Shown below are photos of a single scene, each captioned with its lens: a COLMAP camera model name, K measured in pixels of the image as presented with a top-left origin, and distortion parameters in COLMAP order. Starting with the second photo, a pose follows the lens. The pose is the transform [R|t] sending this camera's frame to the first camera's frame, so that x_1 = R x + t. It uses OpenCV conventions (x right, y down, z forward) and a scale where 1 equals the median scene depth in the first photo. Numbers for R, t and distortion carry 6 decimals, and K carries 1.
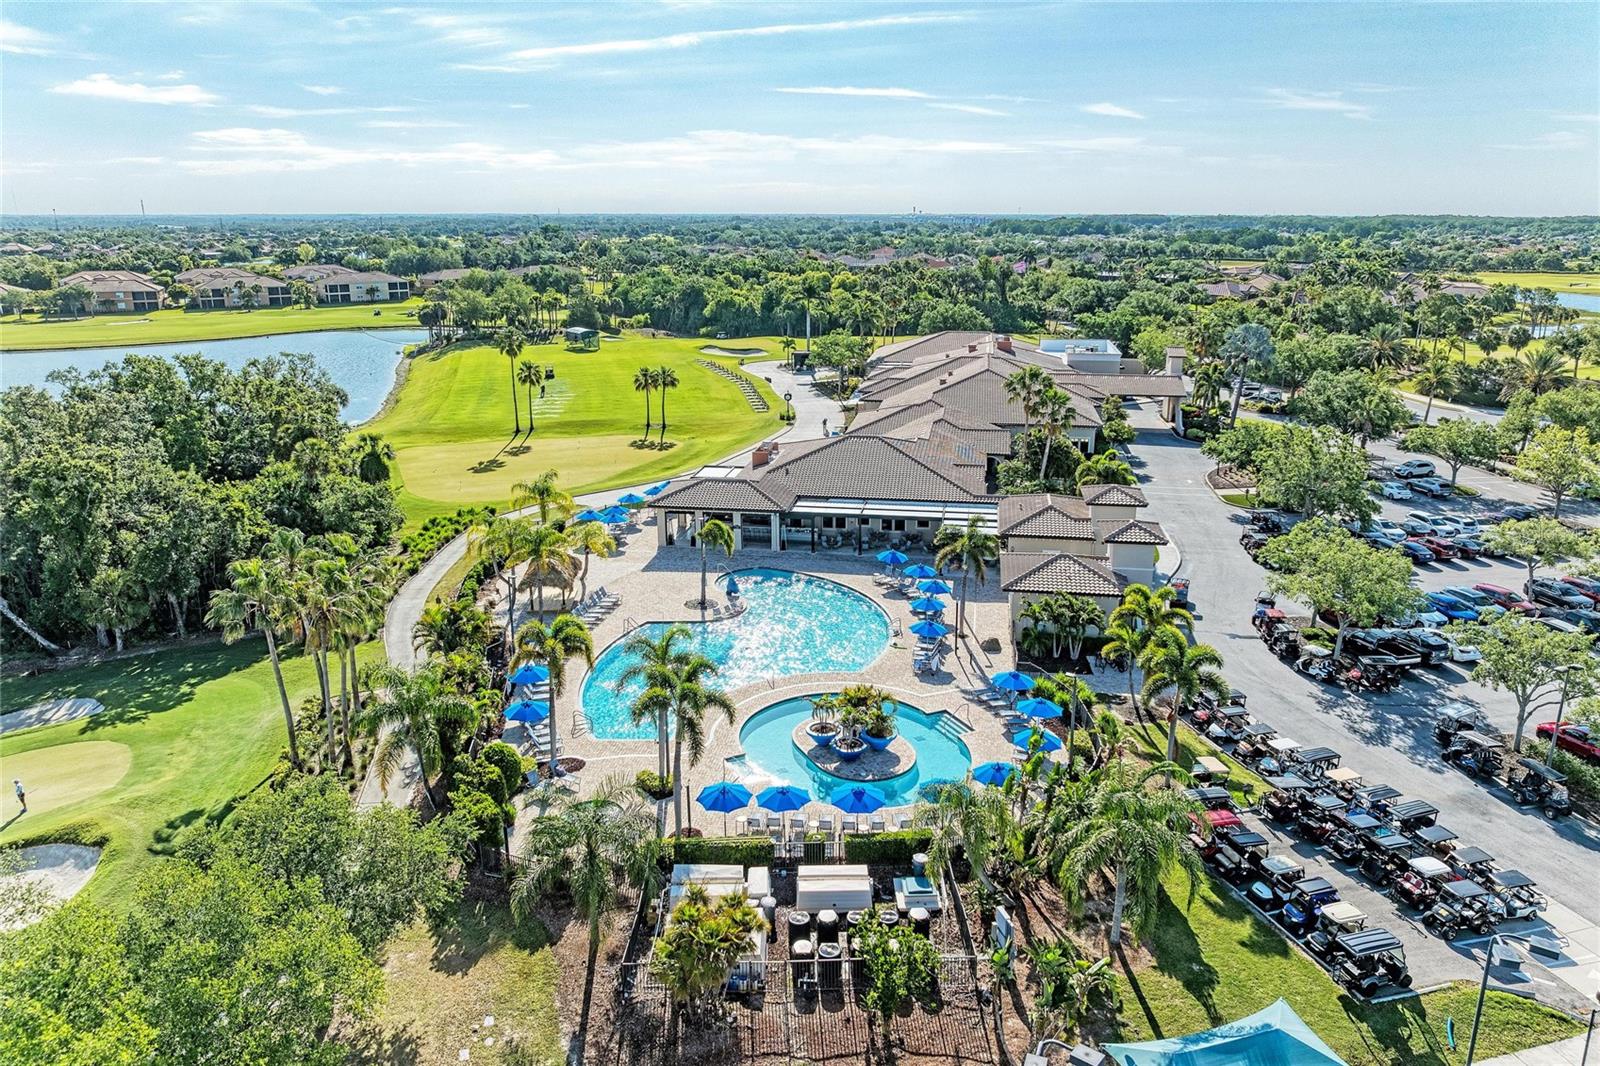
lens RADIAL K [[1141.5, 0, 800.0], [0, 1141.5, 533.0], [0, 0, 1]] dist [-0.010376, -0.008352]
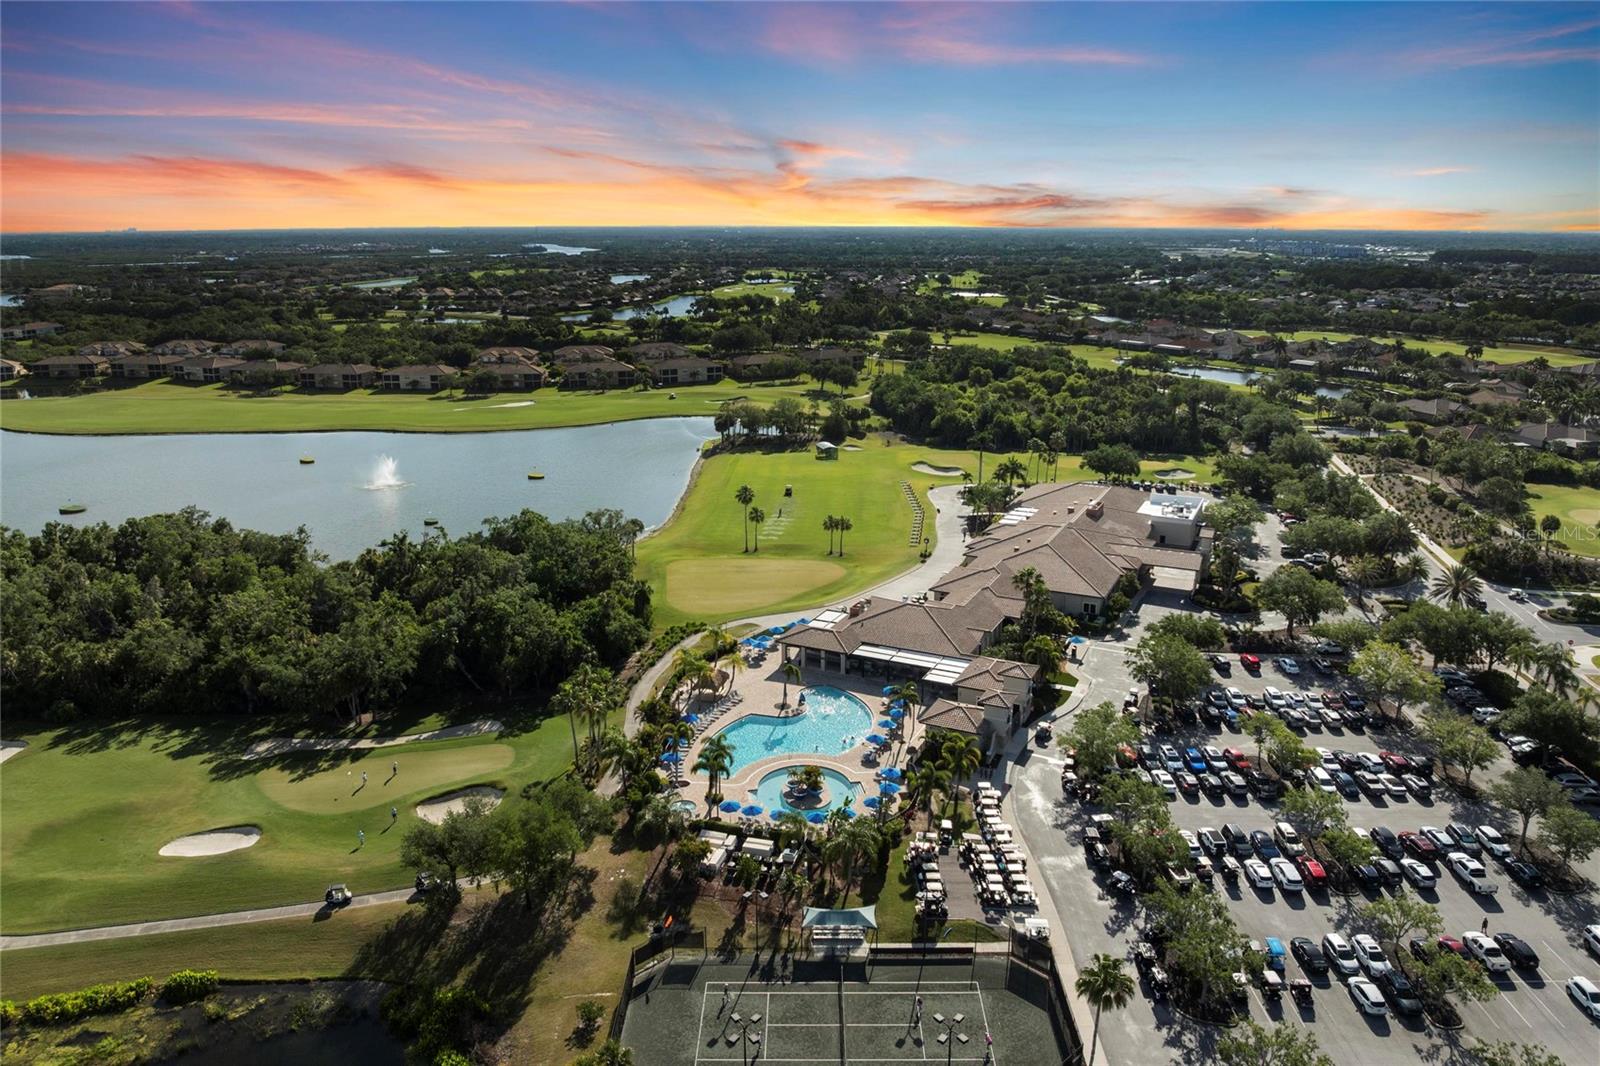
lens RADIAL K [[1155.2, 0, 800.0], [0, 1155.2, 533.0], [0, 0, 1]] dist [-0.009578, -0.003467]
pose [[0.957905, 0.078691, -0.276091, 0.457866], [-0.078838, 0.996831, 0.010584, -0.252403], [0.276049, 0.011628, 0.961073, -0.869572]]
